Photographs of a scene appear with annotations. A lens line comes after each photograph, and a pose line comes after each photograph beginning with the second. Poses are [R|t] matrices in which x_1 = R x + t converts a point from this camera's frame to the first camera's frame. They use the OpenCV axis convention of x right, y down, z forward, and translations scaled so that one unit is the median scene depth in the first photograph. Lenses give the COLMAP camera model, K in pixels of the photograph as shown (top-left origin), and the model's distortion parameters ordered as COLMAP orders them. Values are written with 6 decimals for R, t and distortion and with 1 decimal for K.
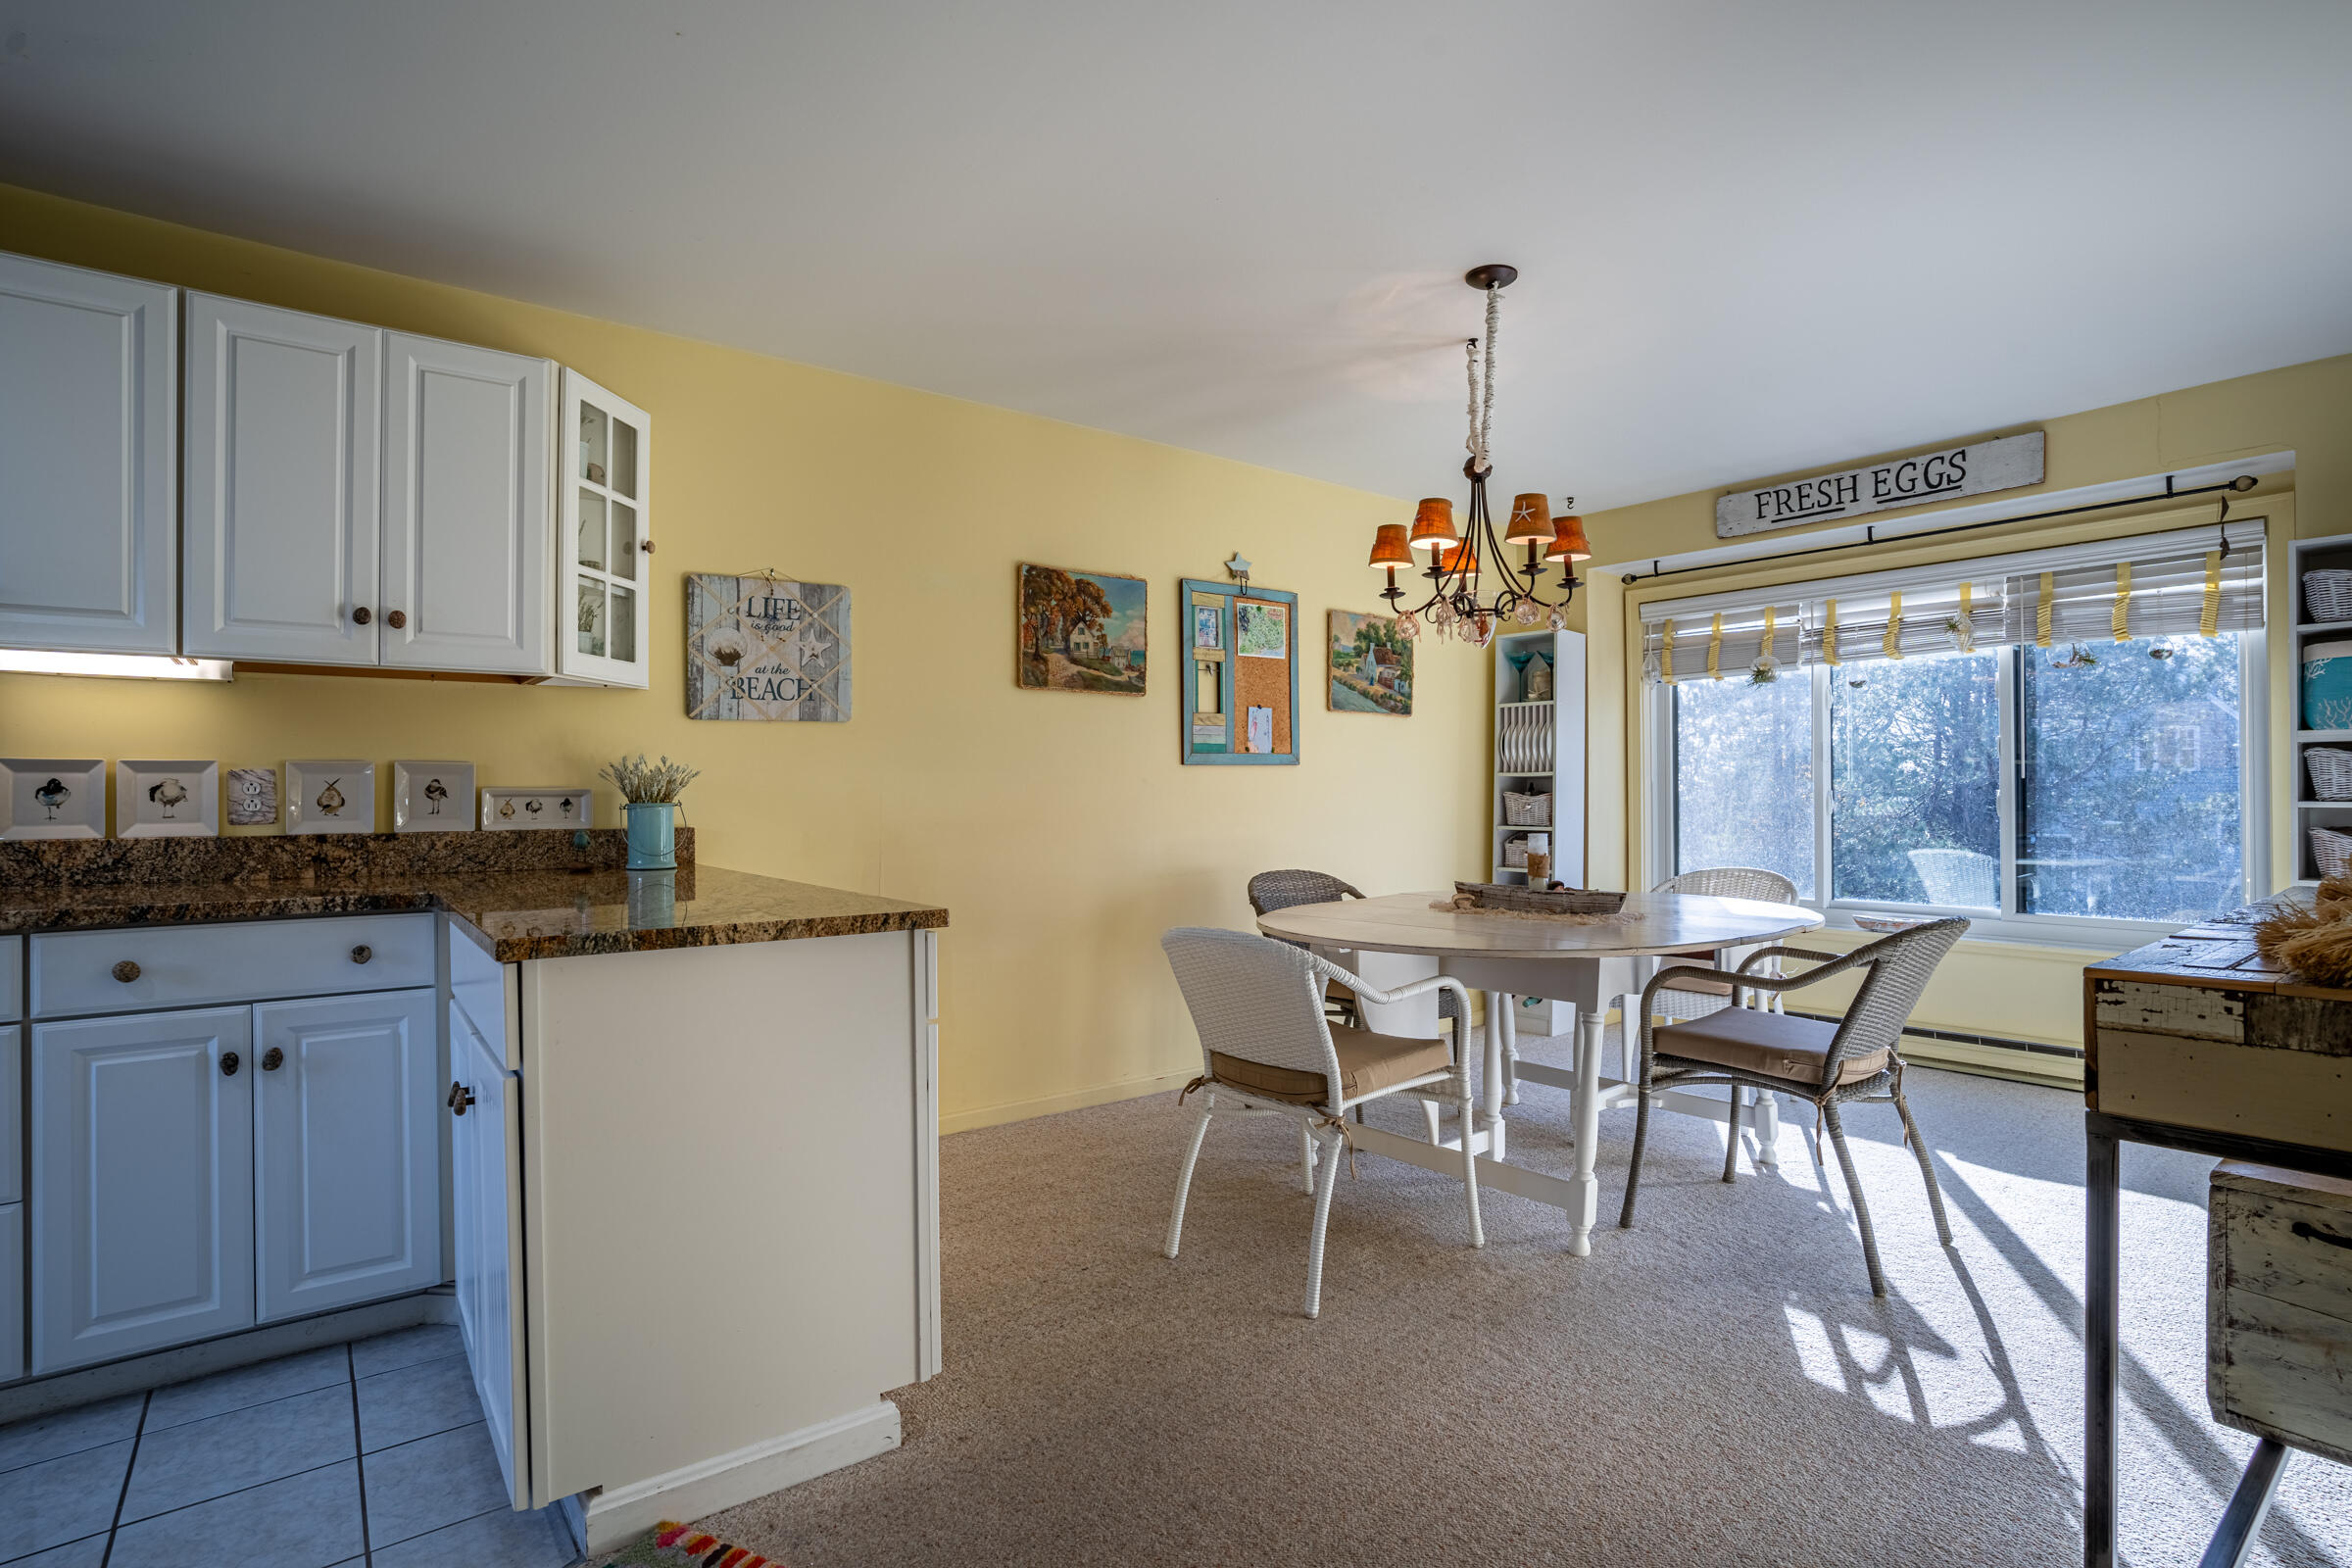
lens RADIAL K [[1132.4, 0, 1171.2], [0, 1132.4, 796.1], [0, 0, 1]] dist [-0.050632, 0.016414]
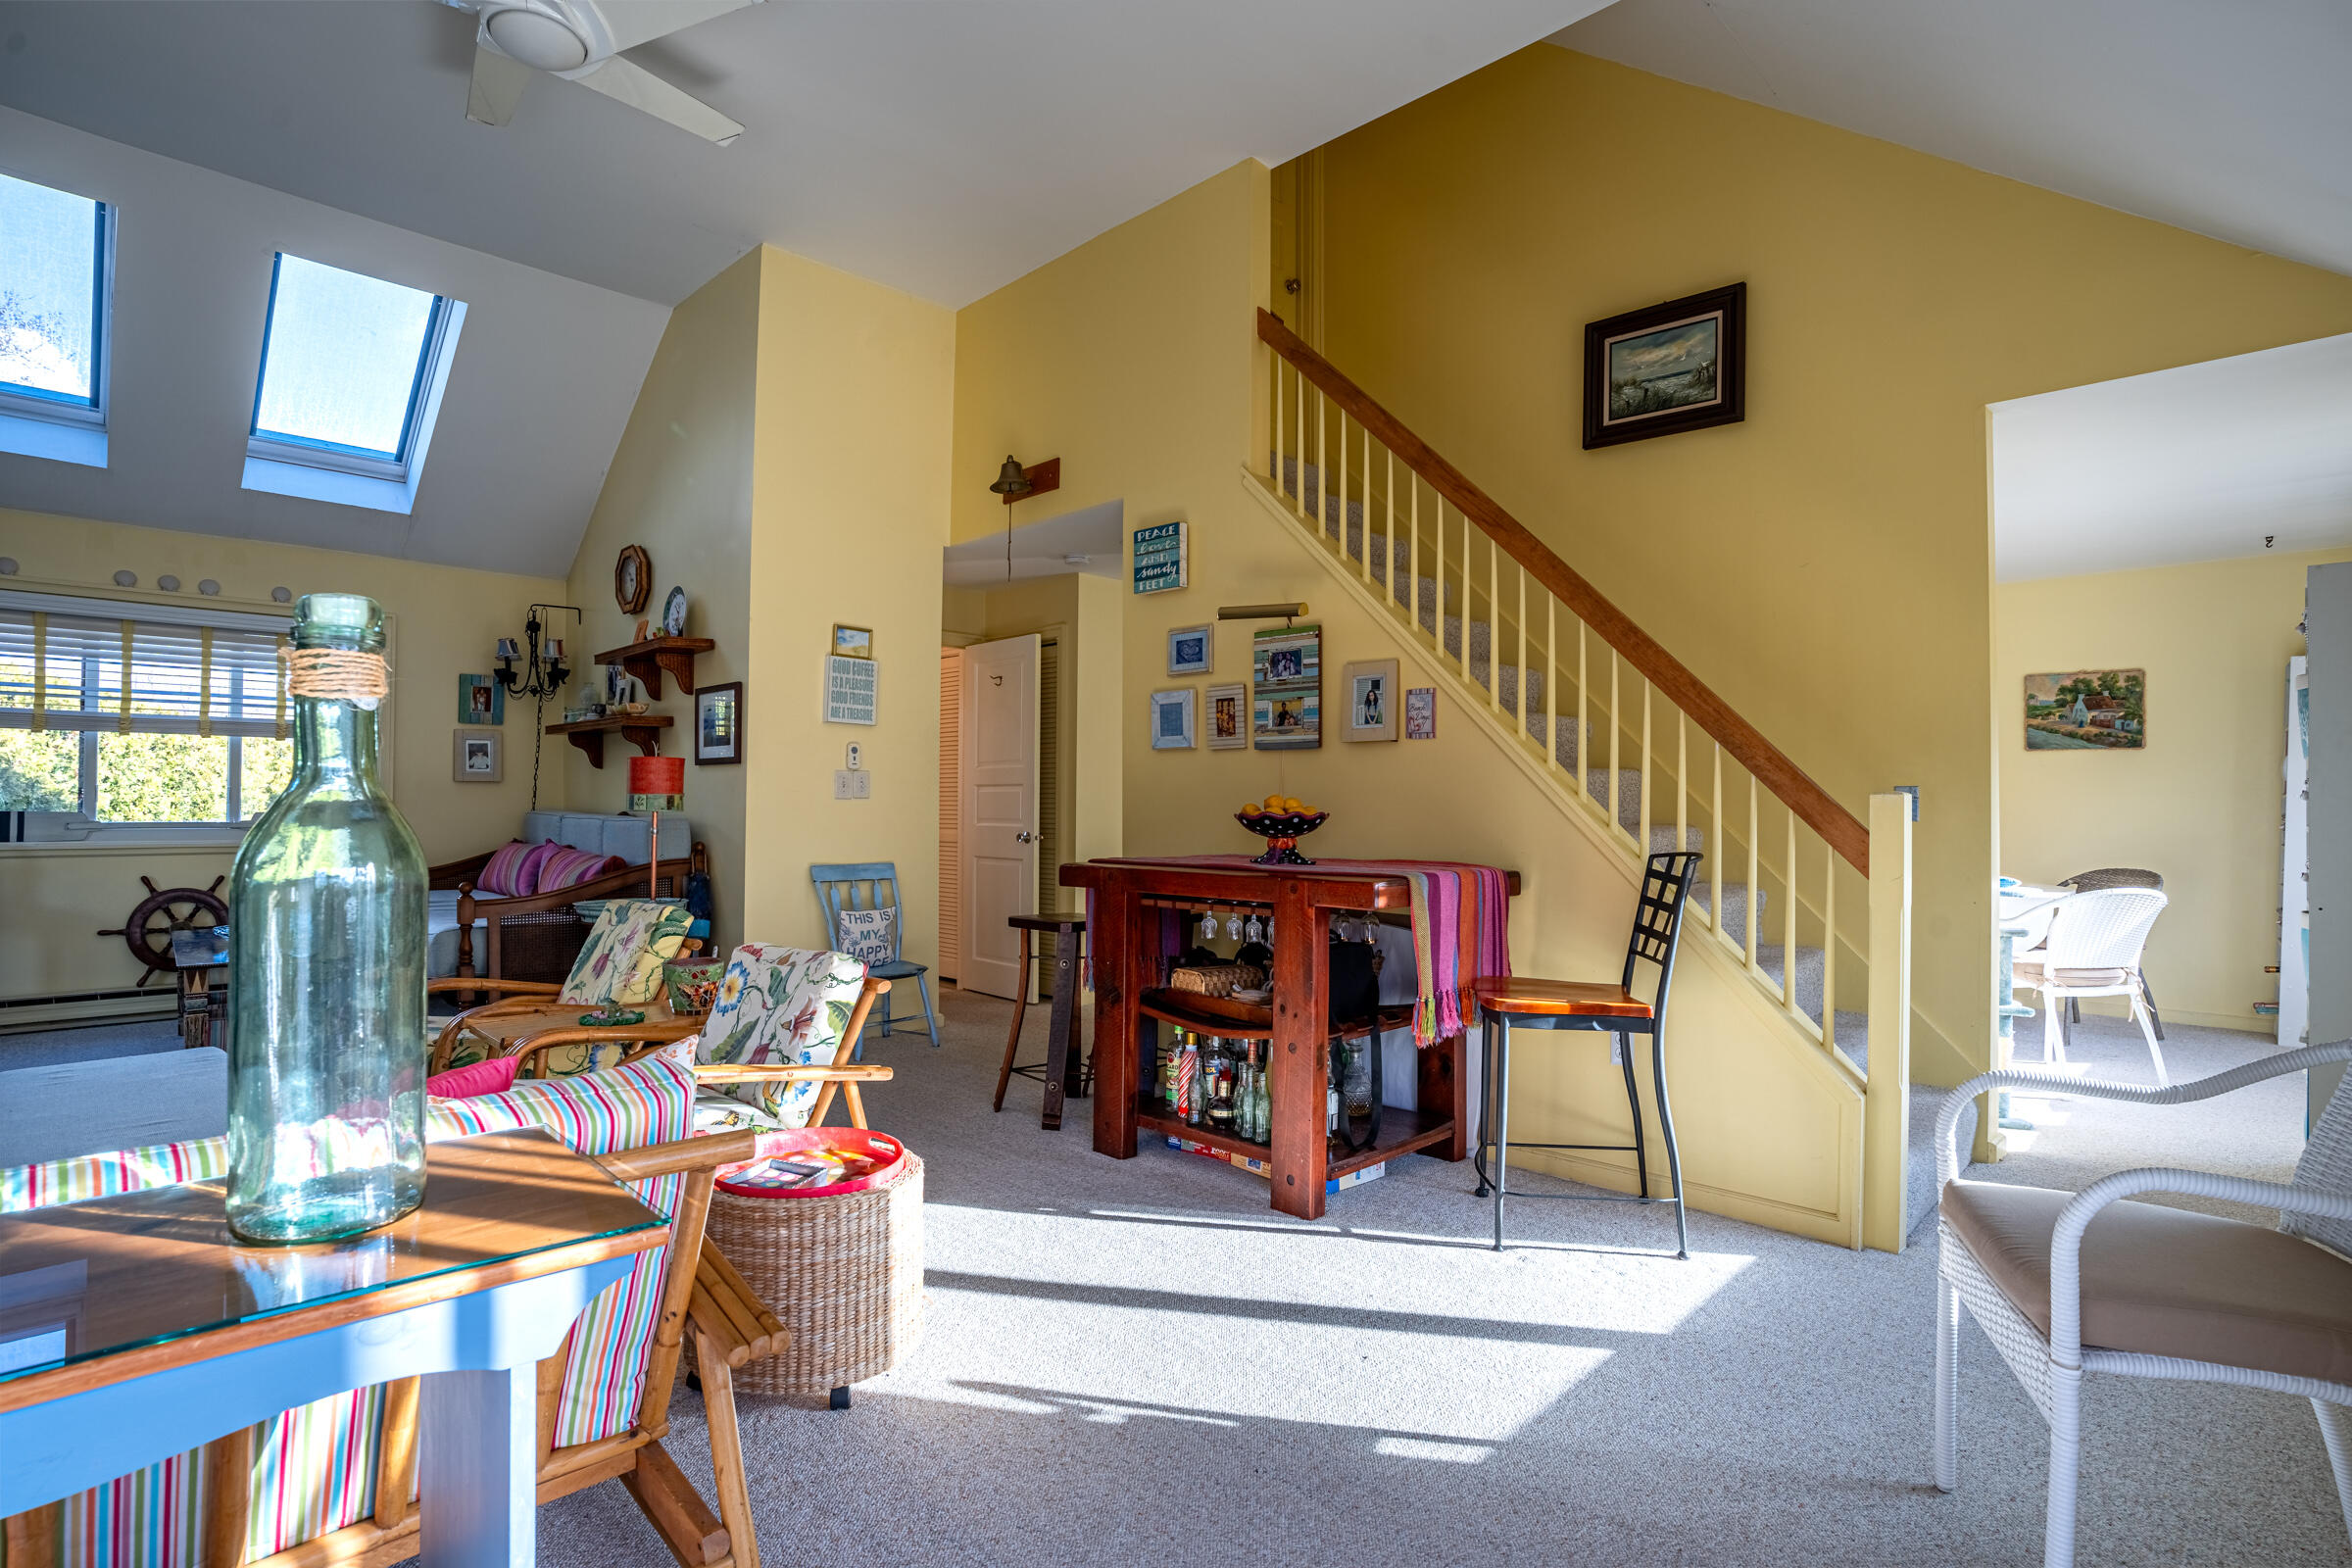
lens RADIAL K [[1155.0, 0, 1173.6], [0, 1155.0, 797.8], [0, 0, 1]] dist [-0.075558, 0.035247]
pose [[0.114734, -0.002188, -0.993394, 2.410849], [-0.008702, 0.999957, -0.003208, -0.011758], [0.993358, 0.009013, 0.114710, -0.285327]]
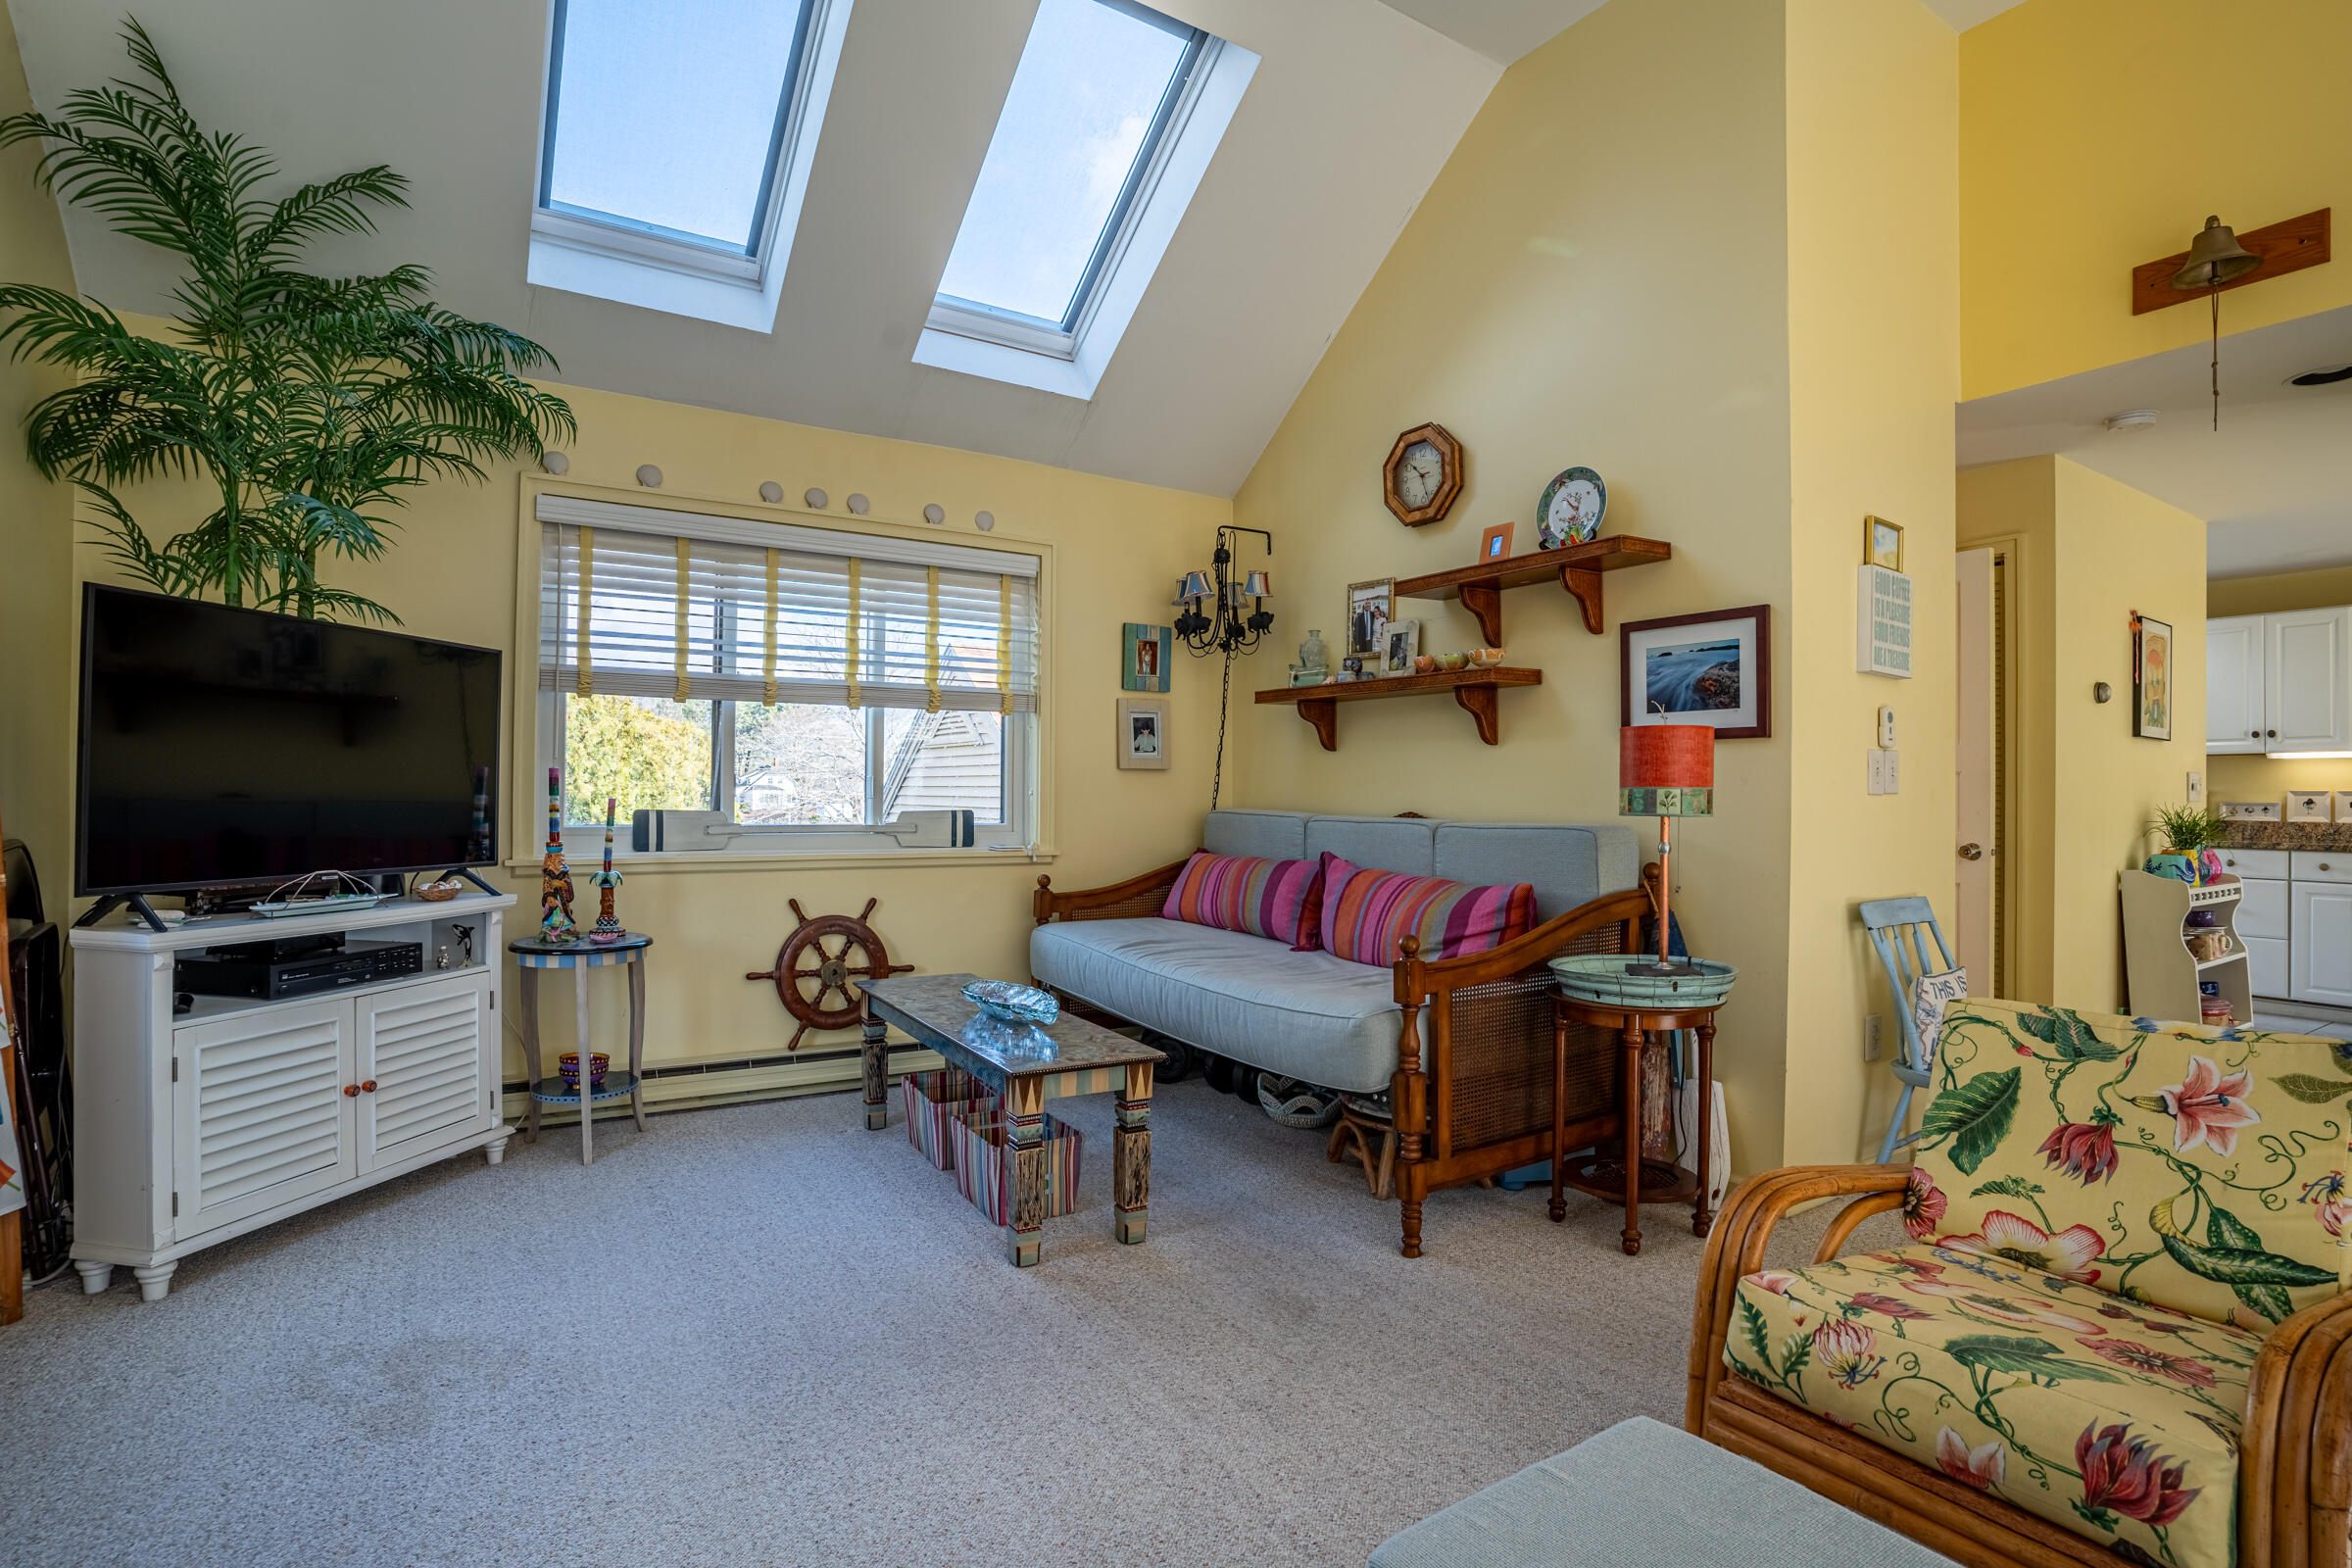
lens RADIAL K [[1155.0, 0, 1173.6], [0, 1155.0, 797.8], [0, 0, 1]] dist [-0.075558, 0.035247]
pose [[-0.085028, 0.005517, -0.996363, 1.636861], [-0.009554, 0.999934, 0.006352, -0.007774], [0.996333, 0.010059, -0.084969, -1.312037]]
